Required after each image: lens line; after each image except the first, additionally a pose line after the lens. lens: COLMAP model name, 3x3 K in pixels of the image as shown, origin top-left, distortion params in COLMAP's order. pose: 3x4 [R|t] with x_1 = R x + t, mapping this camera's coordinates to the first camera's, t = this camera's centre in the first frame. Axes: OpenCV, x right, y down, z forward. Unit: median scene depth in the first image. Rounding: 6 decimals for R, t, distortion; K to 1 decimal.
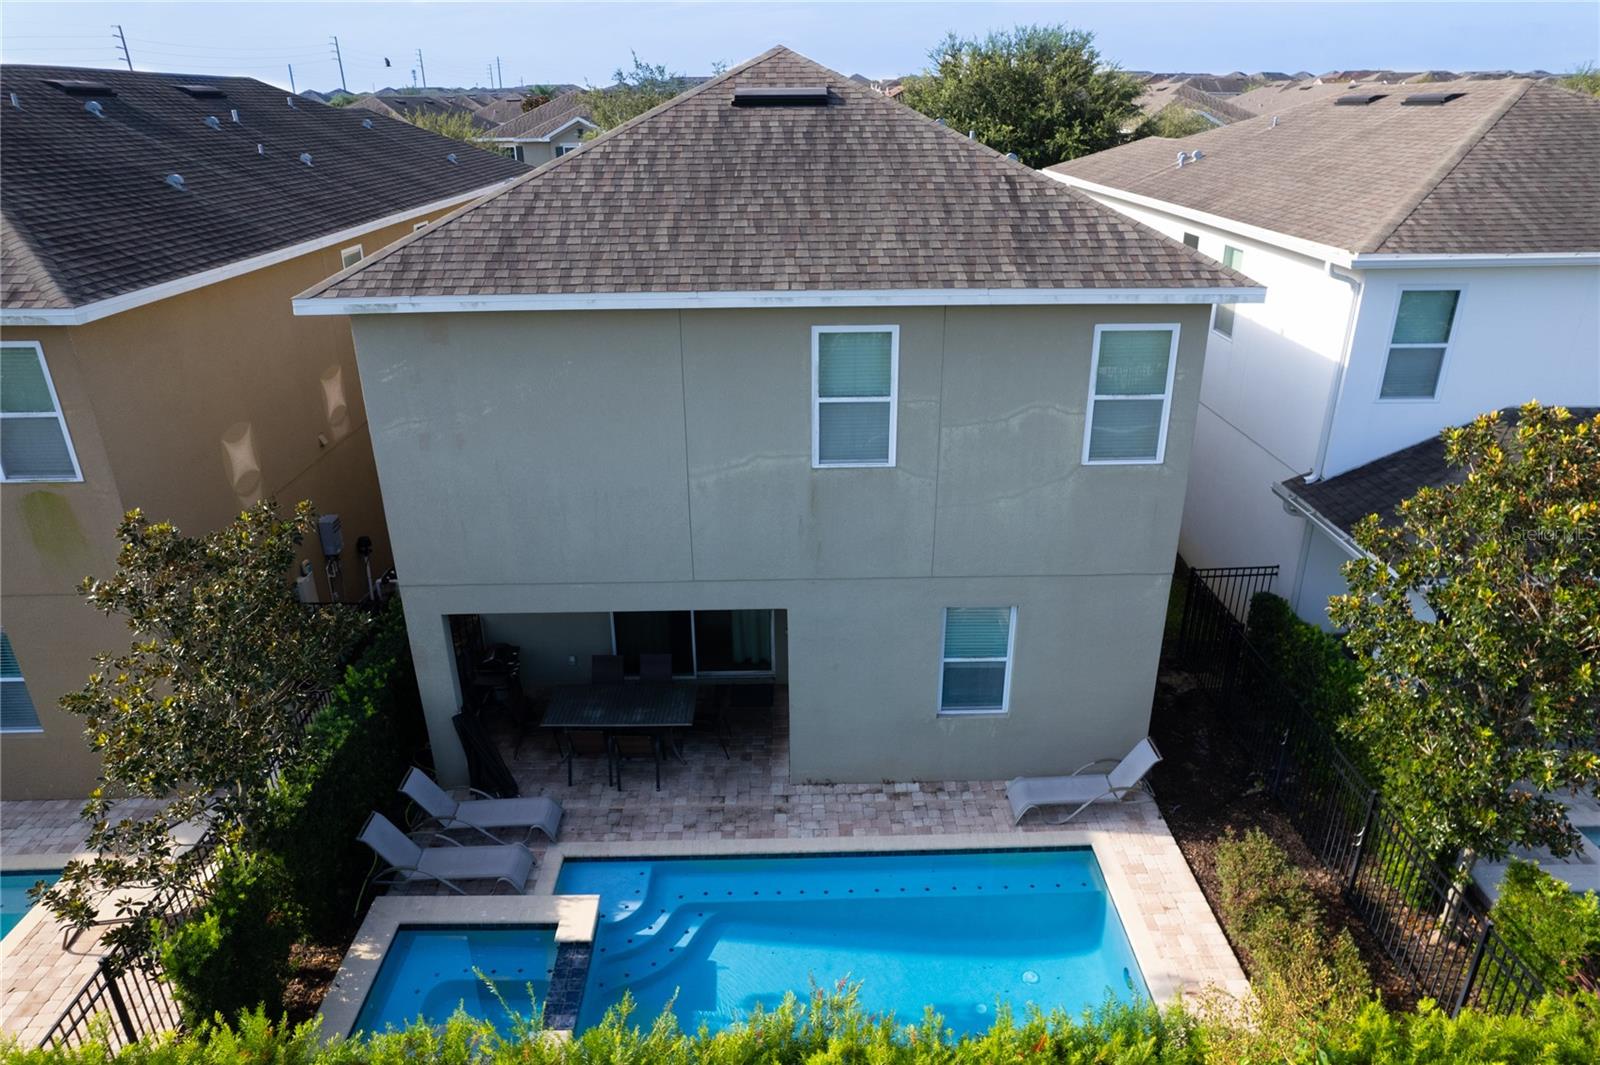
lens RADIAL K [[1022.0, 0, 800.0], [0, 1022.0, 532.5], [0, 0, 1]] dist [-0.050597, 0.000970]
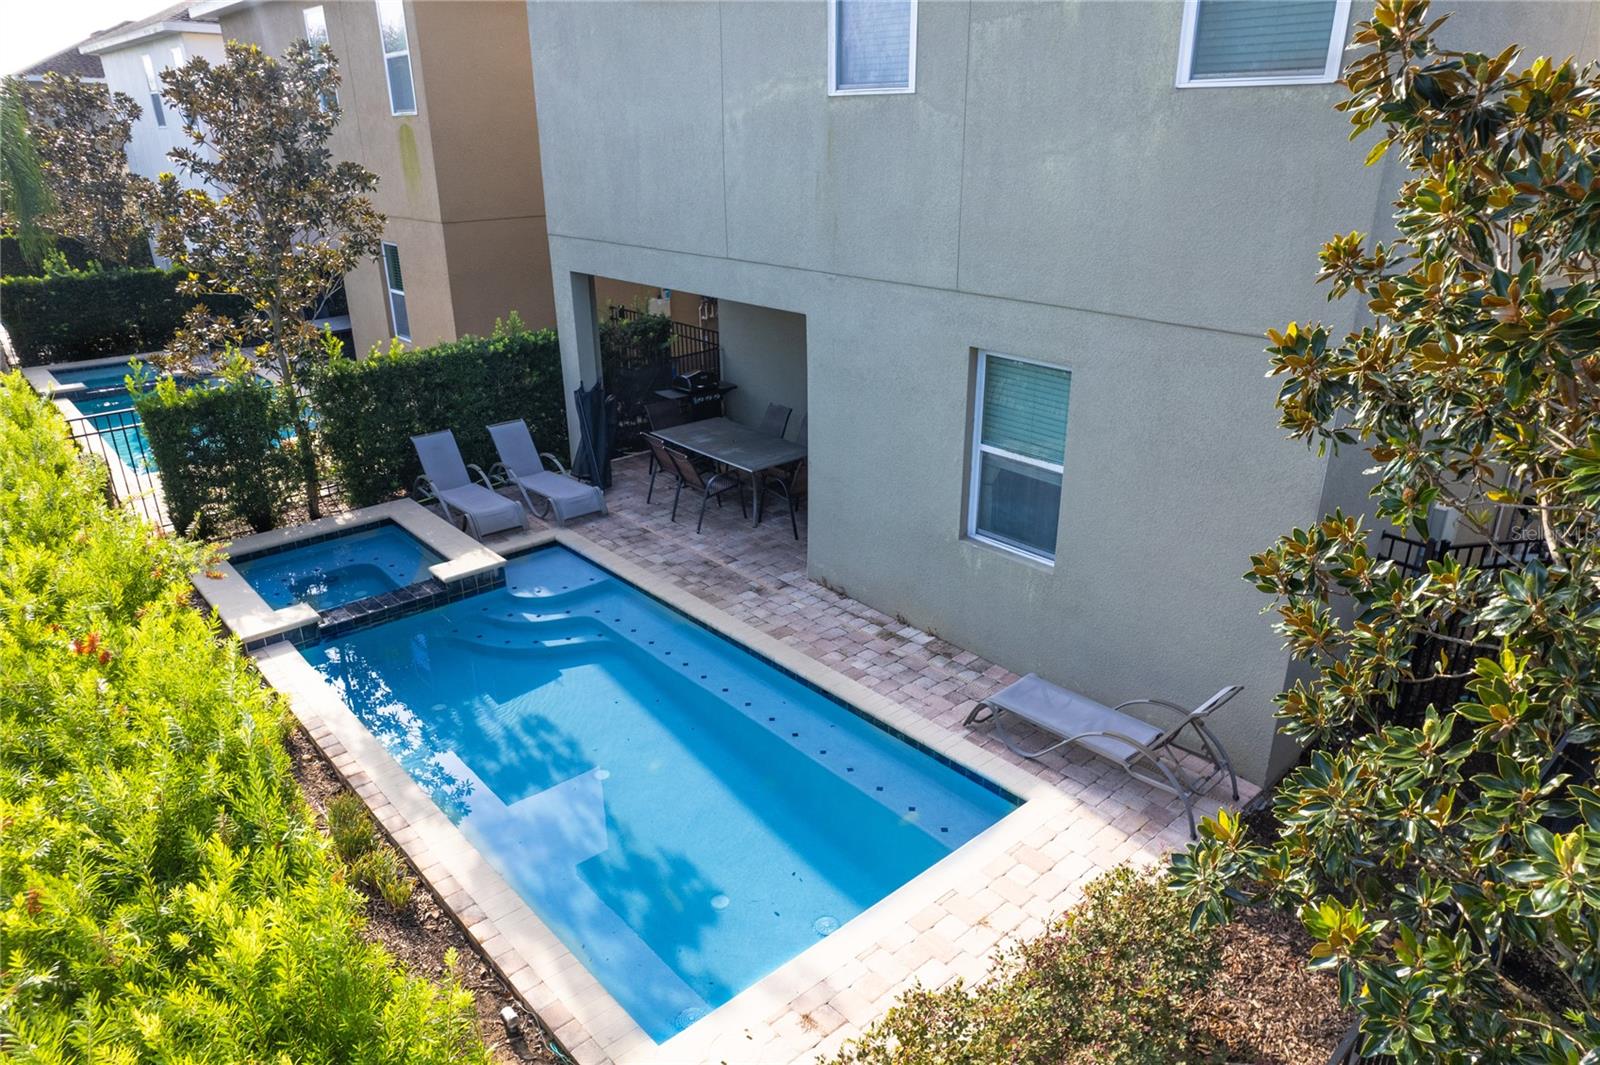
lens RADIAL K [[1022.0, 0, 800.0], [0, 1022.0, 532.5], [0, 0, 1]] dist [-0.050597, 0.000970]
pose [[0.653060, 0.288092, -0.700368, 0.573079], [-0.297090, 0.948141, 0.112989, 0.149259], [0.696599, 0.134283, 0.704782, 0.521898]]
